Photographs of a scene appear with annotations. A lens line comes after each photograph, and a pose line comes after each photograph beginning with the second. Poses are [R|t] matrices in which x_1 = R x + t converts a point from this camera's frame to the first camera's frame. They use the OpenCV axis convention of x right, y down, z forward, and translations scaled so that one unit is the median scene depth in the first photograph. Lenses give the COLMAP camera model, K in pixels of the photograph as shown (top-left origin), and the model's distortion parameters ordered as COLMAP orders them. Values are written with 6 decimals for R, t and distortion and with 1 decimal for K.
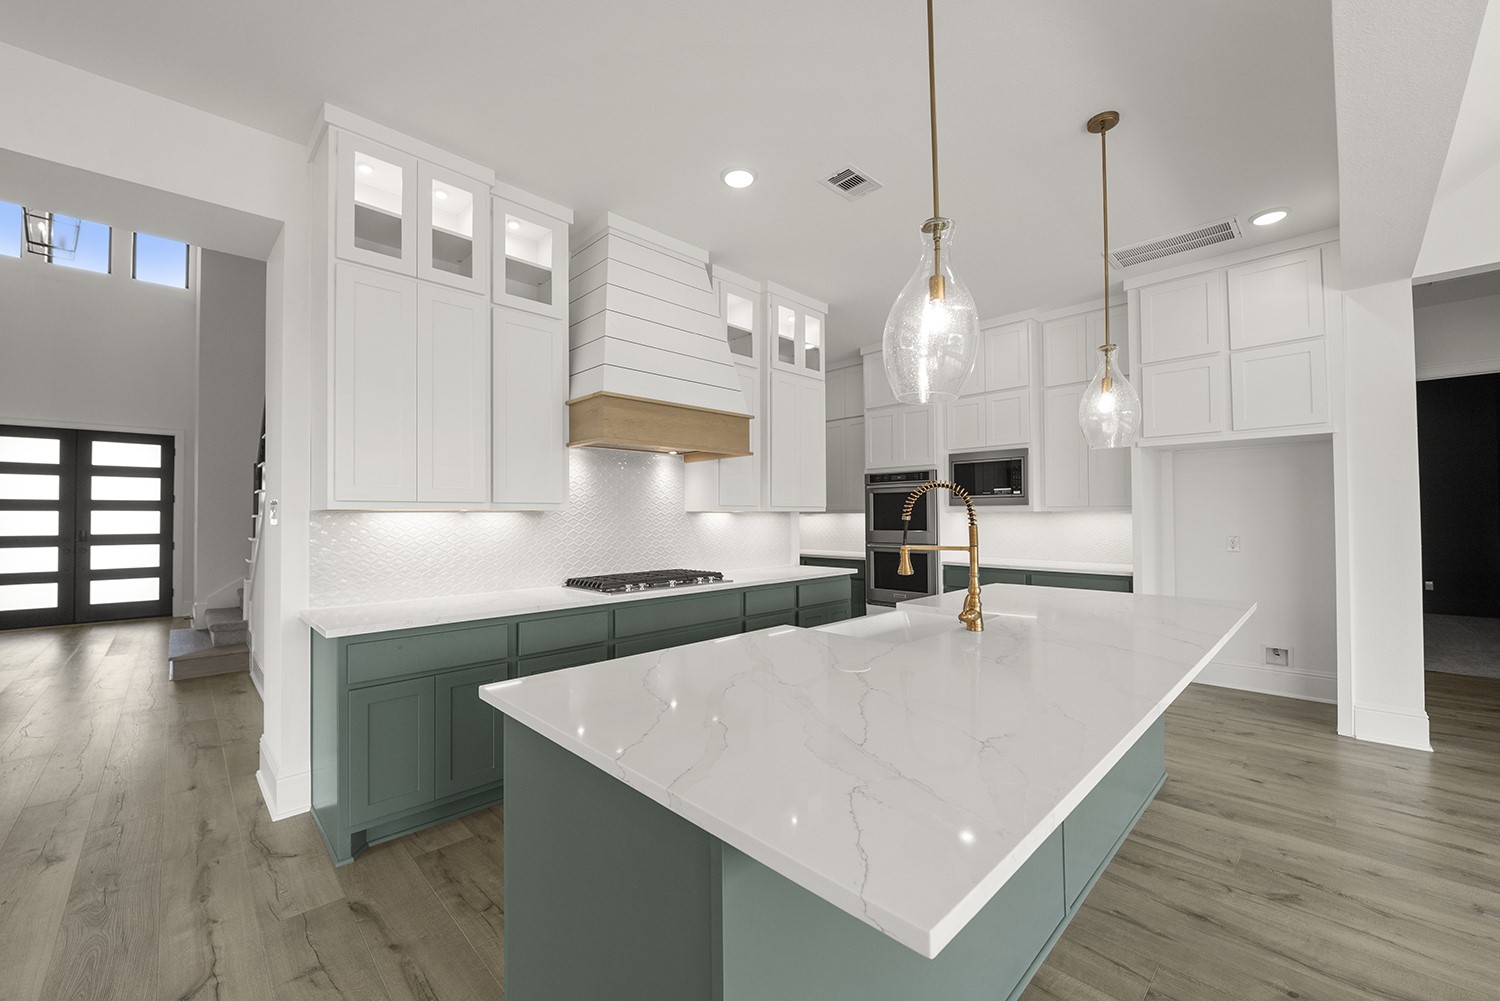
lens RADIAL K [[586.0, 0, 736.8], [0, 586.0, 504.0], [0, 0, 1]] dist [-0.000197, -0.000046]
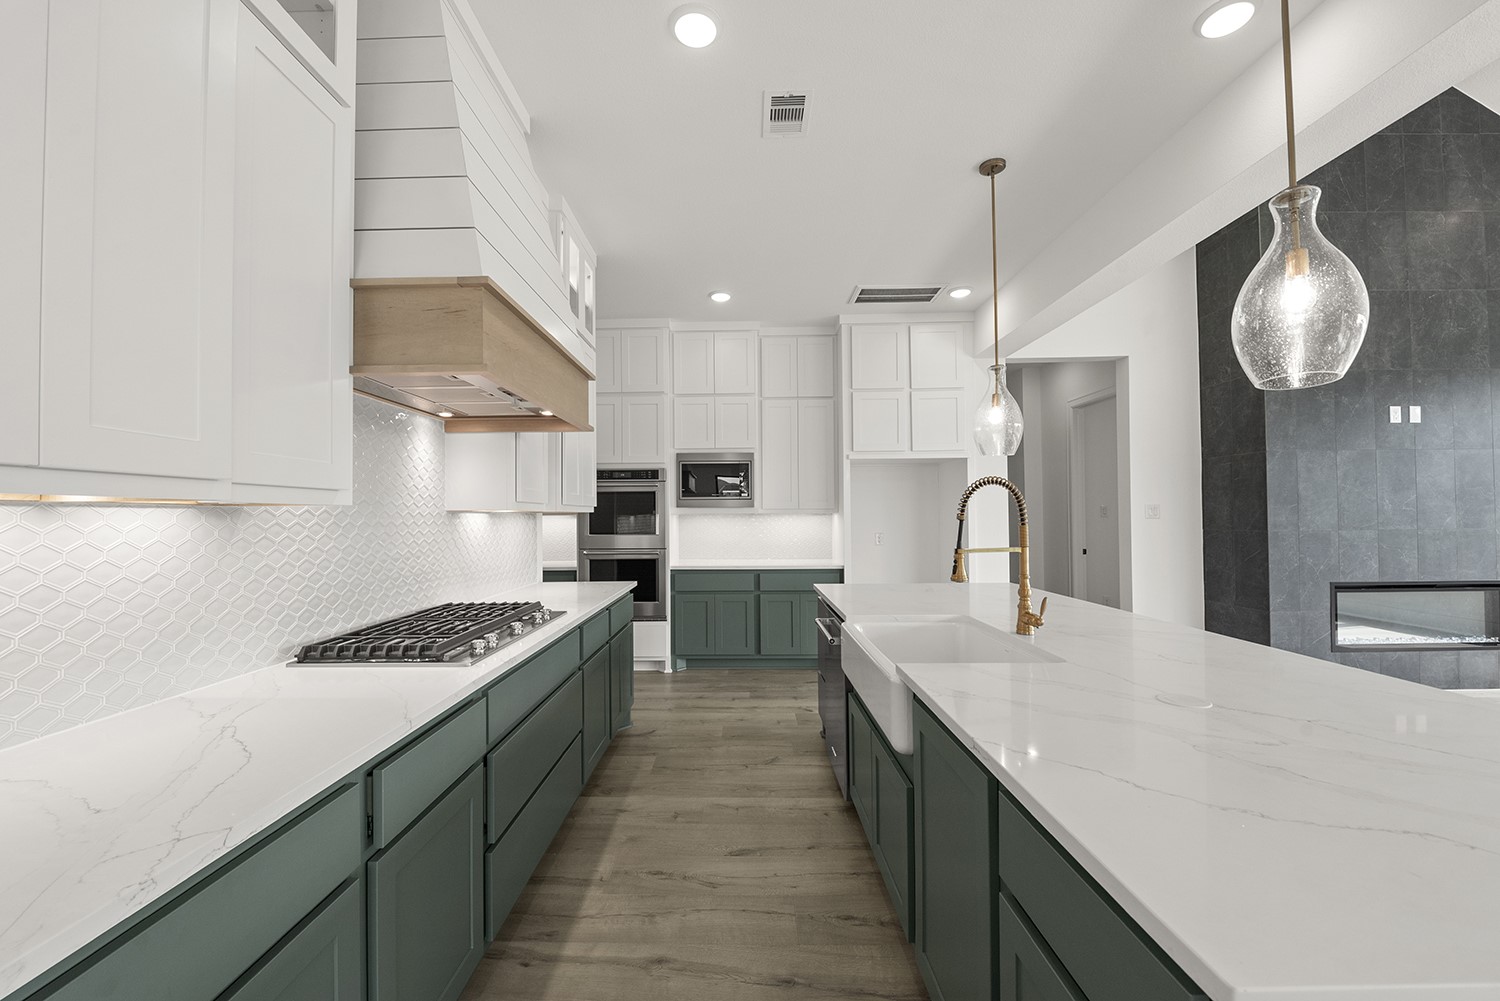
lens RADIAL K [[586.0, 0, 744.6], [0, 586.0, 504.0], [0, 0, 1]] dist [-0.000197, -0.000046]
pose [[0.711499, 0.015631, 0.702513, -0.259580], [-0.011180, 0.999878, -0.010924, 0.008073], [-0.702598, -0.000082, 0.711587, 0.278811]]
